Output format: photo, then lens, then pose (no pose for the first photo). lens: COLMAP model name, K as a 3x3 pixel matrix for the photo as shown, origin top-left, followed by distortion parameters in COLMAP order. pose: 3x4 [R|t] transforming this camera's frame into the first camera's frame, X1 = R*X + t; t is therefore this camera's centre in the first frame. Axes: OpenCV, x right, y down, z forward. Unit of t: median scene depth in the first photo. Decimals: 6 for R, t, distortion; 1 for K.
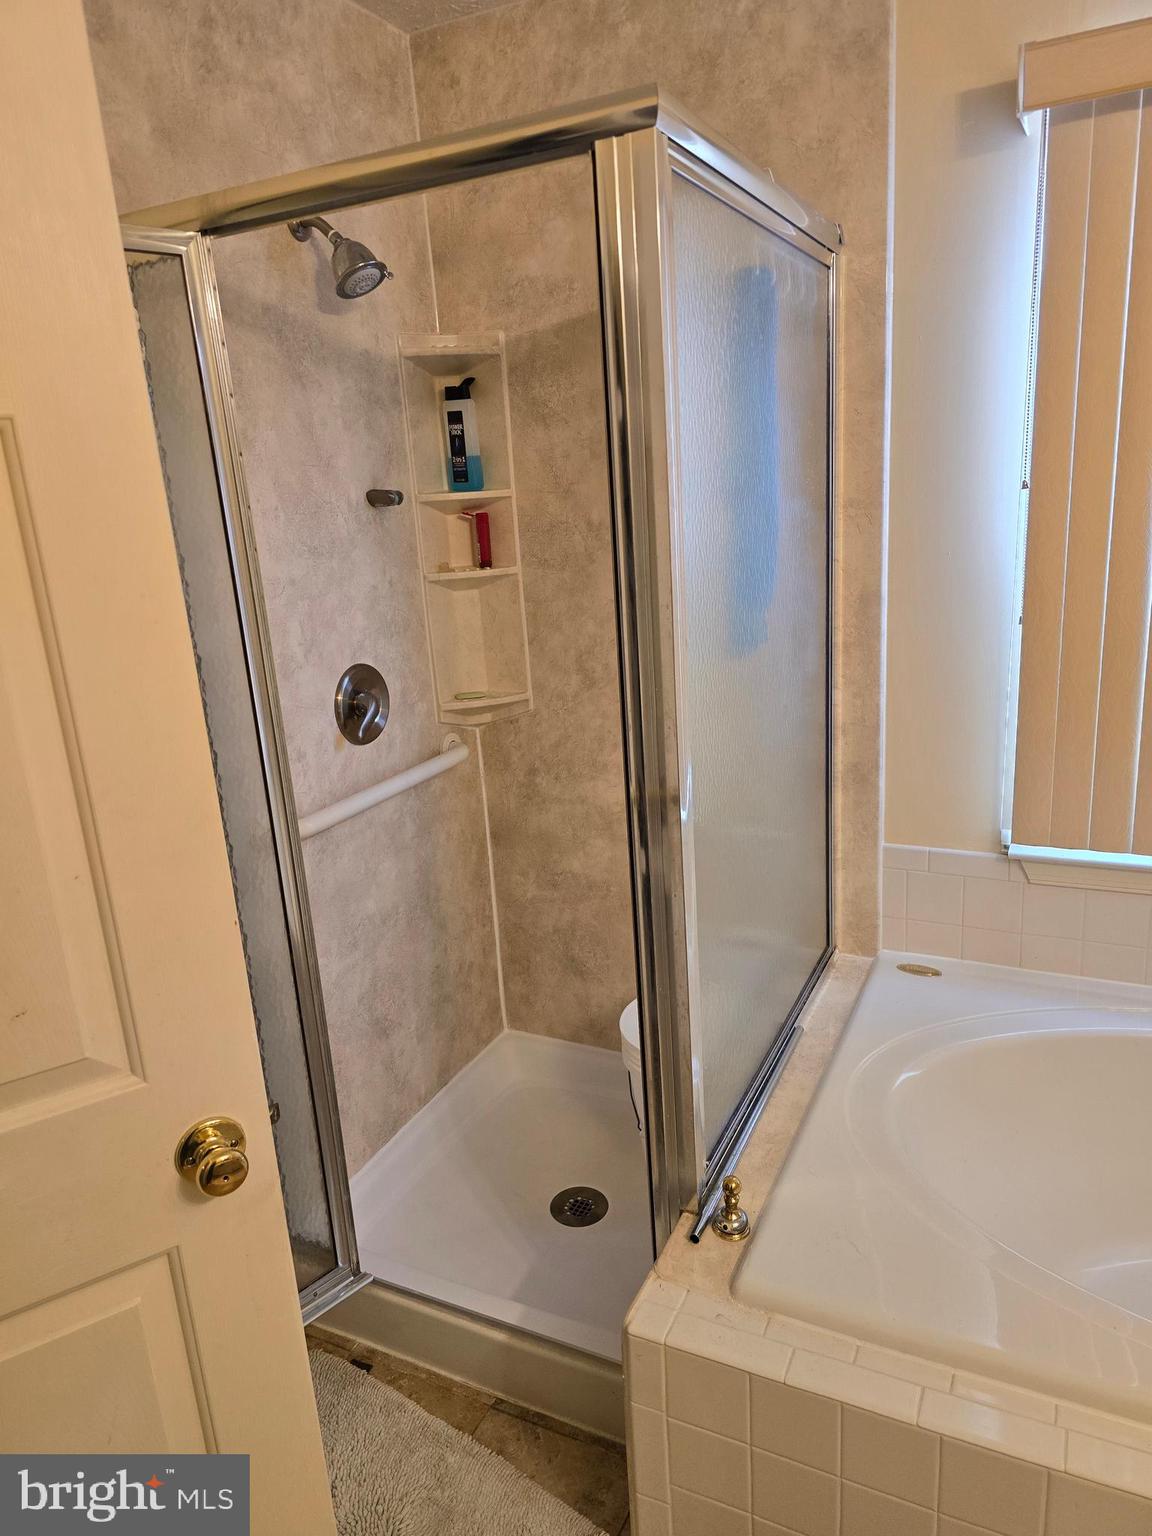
lens RADIAL K [[1024.8, 0, 583.4], [0, 1024.8, 760.6], [0, 0, 1]] dist [0.082462, -0.092483]
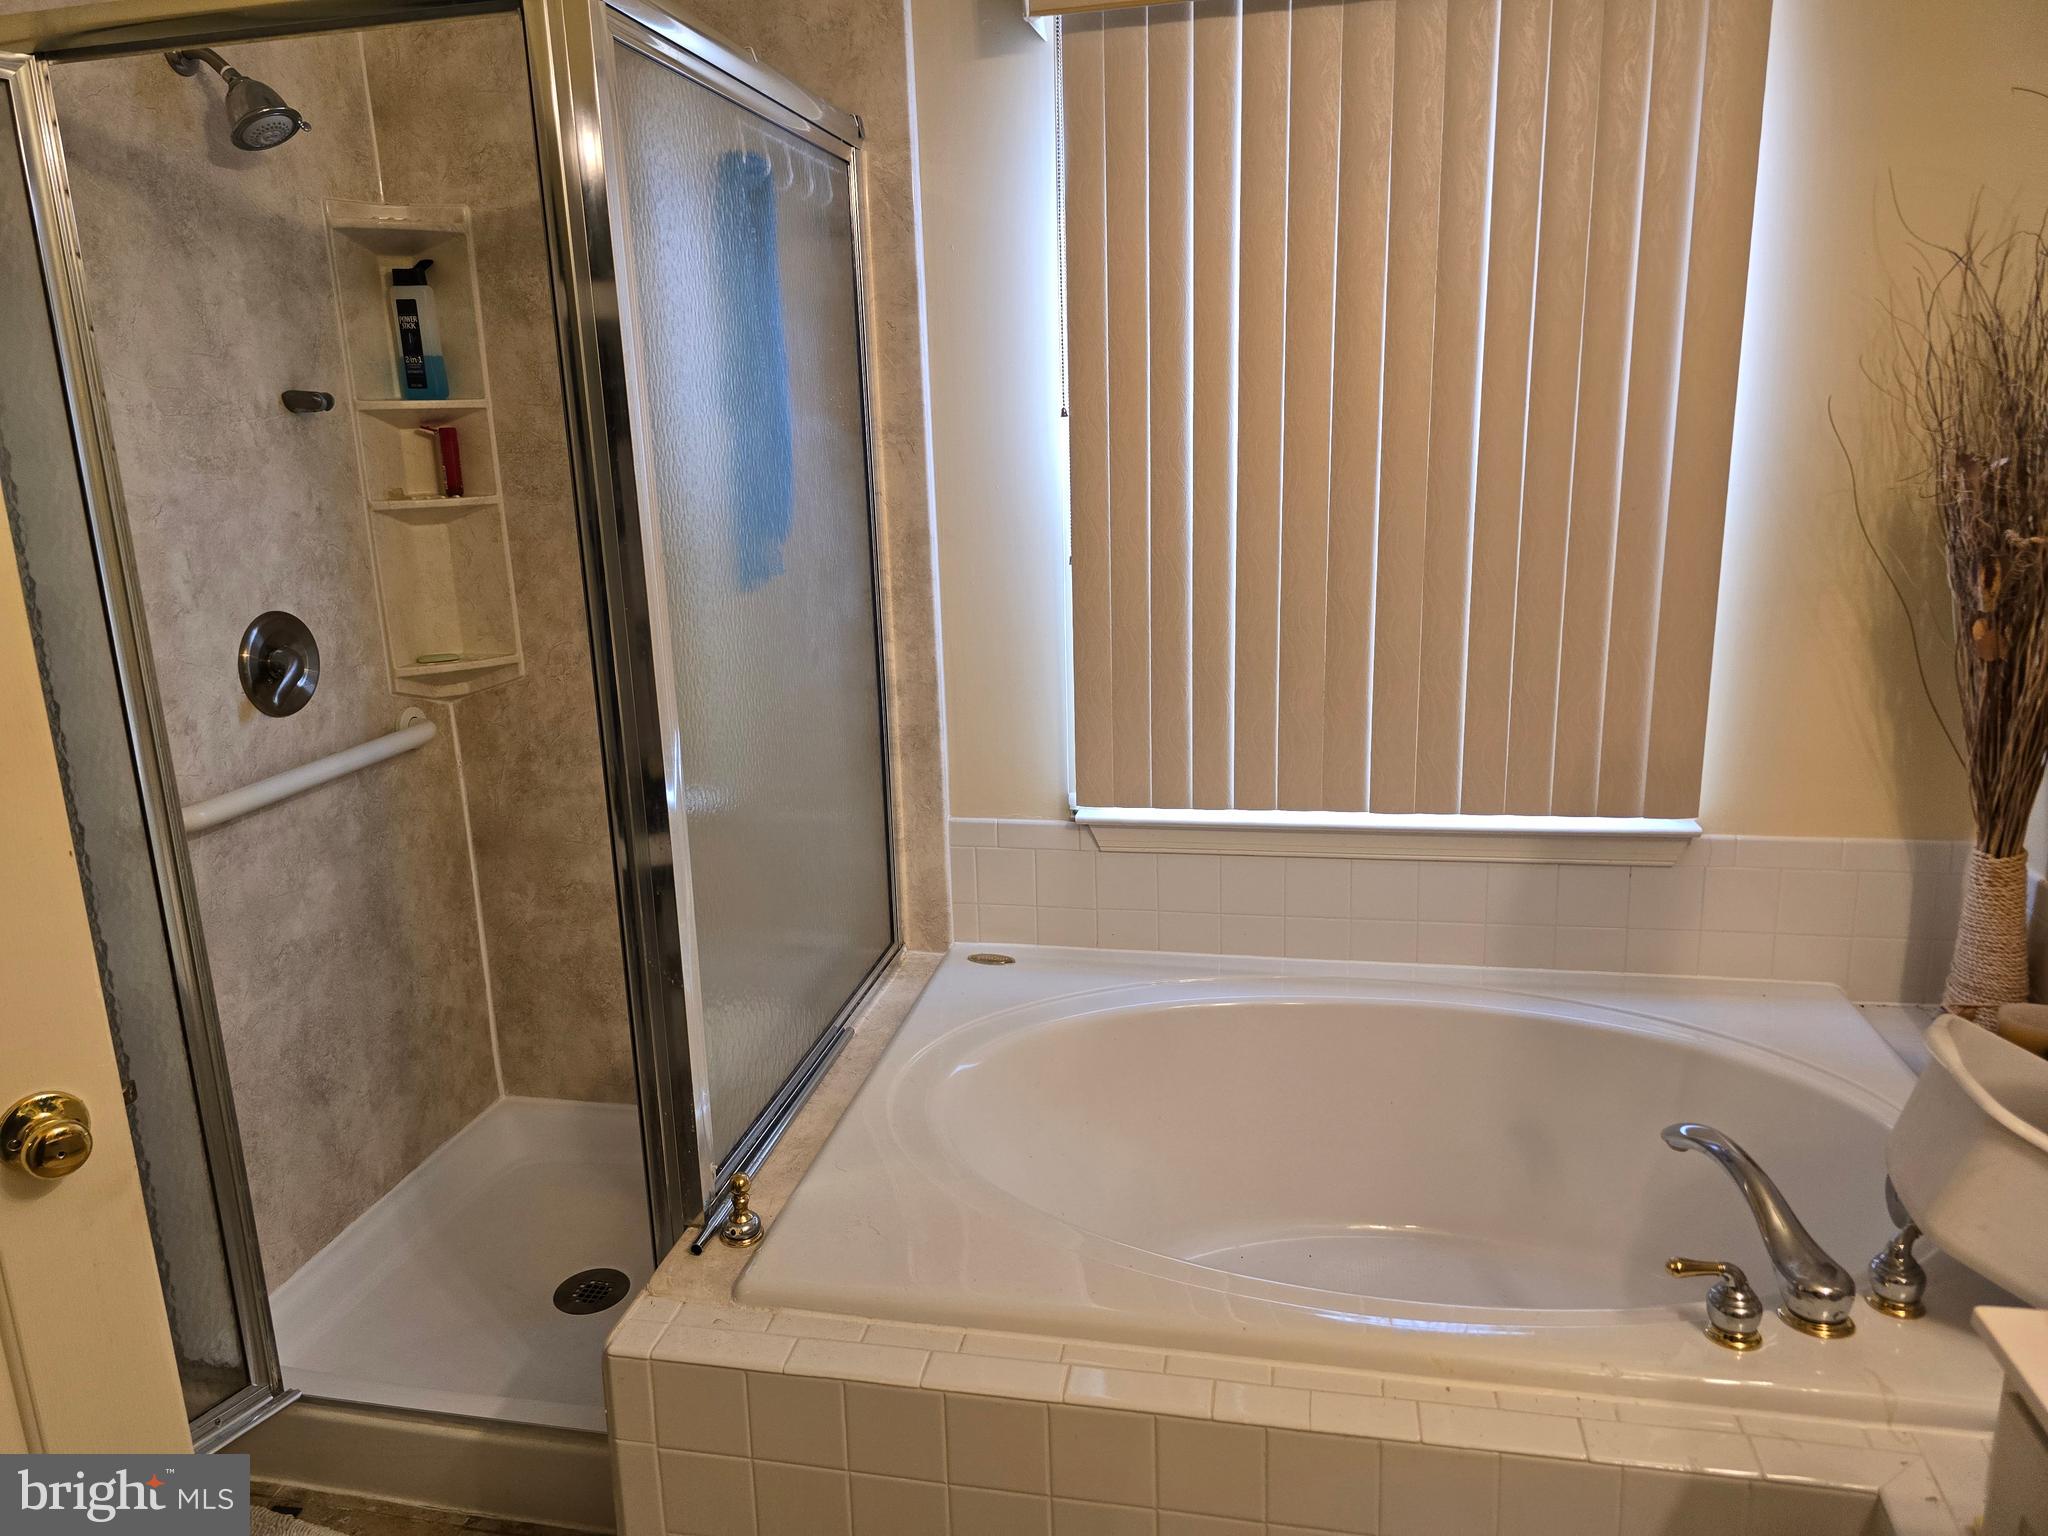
lens RADIAL K [[1368.3, 0, 1010.2], [0, 1368.3, 742.5], [0, 0, 1]] dist [0.061456, -0.054629]
pose [[0.970082, -0.024066, 0.241580, 0.065440], [0.034733, 0.998596, -0.039992, 0.066283], [-0.240279, 0.047187, 0.969556, -0.140207]]
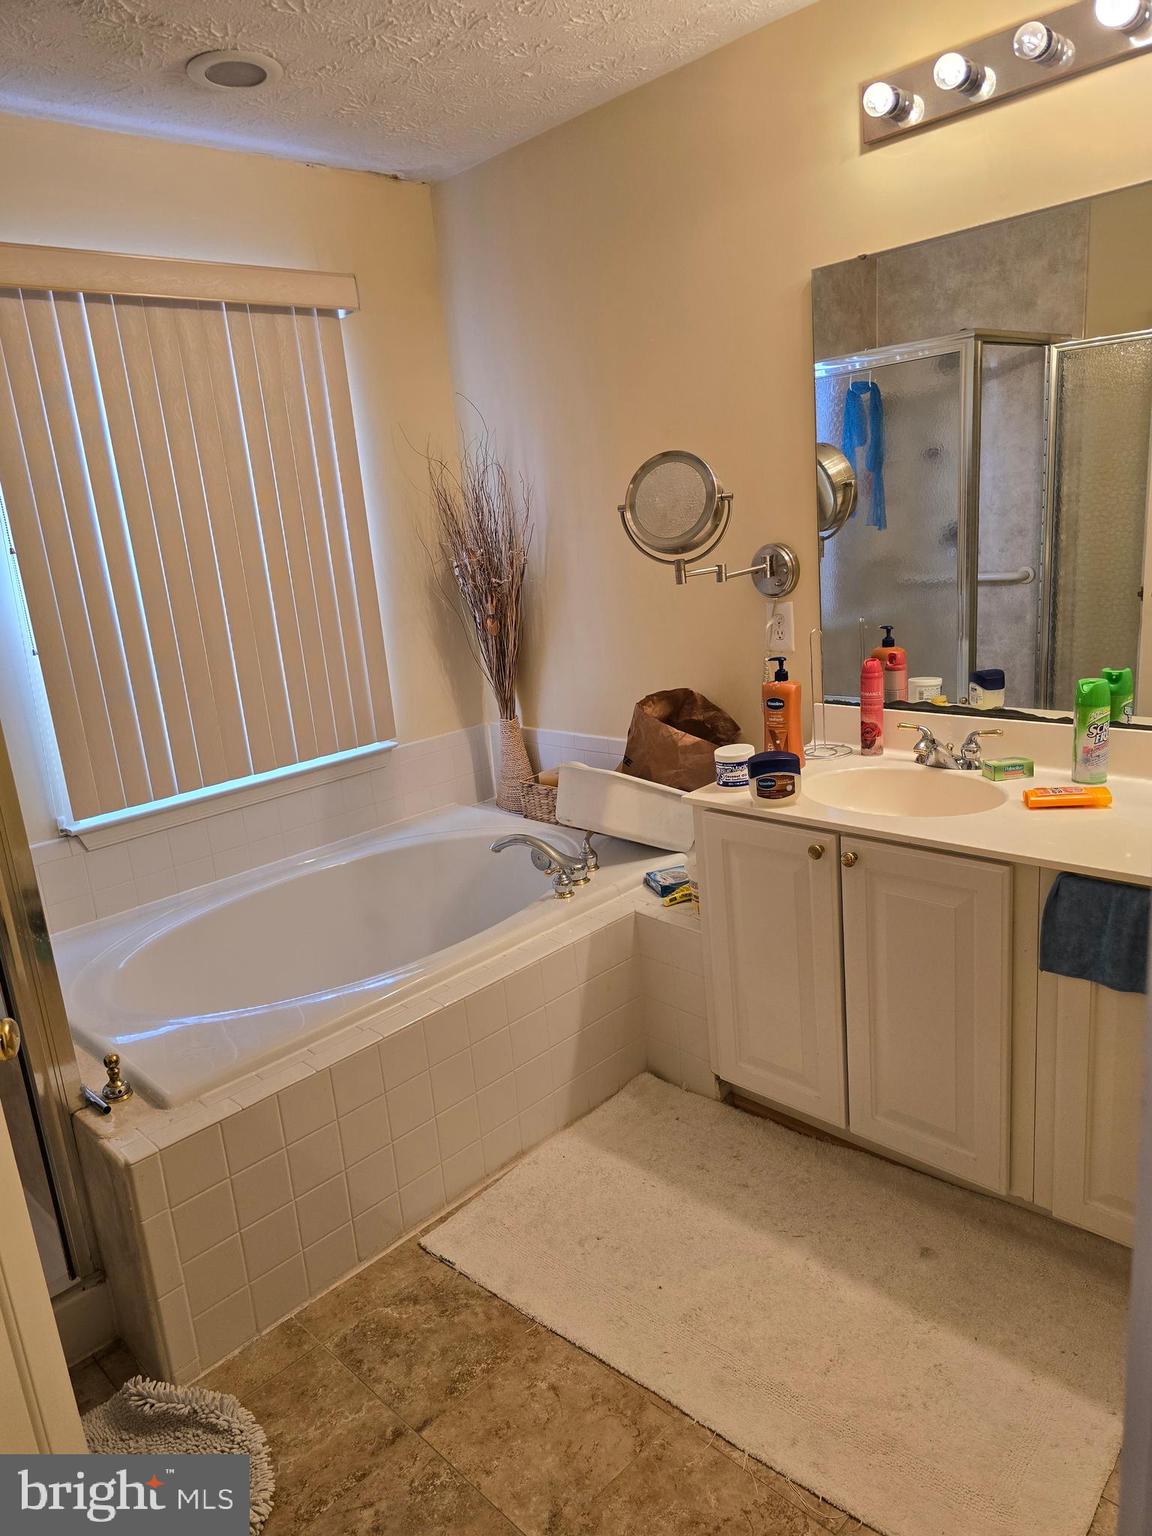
lens RADIAL K [[1026.2, 0, 576.0], [0, 1026.2, 768.0], [0, 0, 1]] dist [0.061456, -0.054629]
pose [[0.331779, -0.192933, 0.923417, -0.558067], [0.309407, 0.946970, 0.086686, 0.093643], [-0.891173, 0.256952, 0.373880, -0.064191]]
